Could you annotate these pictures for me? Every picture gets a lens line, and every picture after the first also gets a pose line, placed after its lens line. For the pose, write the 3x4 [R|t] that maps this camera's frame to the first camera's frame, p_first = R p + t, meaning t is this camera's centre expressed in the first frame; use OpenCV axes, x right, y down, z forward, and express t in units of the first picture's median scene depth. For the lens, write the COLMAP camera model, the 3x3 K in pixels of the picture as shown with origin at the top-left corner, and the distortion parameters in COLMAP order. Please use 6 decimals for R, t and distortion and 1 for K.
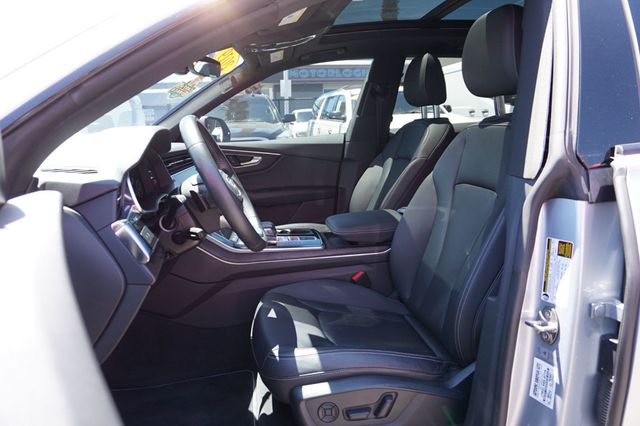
lens RADIAL K [[439.7, 0, 319.4], [0, 439.7, 195.5], [0, 0, 1]] dist [-0.051102, 0.059538]
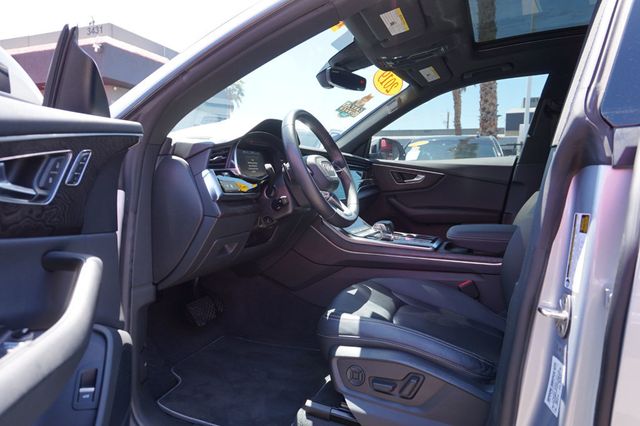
lens RADIAL K [[439.7, 0, 319.4], [0, 439.7, 195.5], [0, 0, 1]] dist [-0.051102, 0.059538]
pose [[0.850981, 0.067842, -0.520797, 0.492556], [-0.126158, 0.988993, -0.077311, 0.174643], [0.509820, 0.131493, 0.850173, 0.011618]]
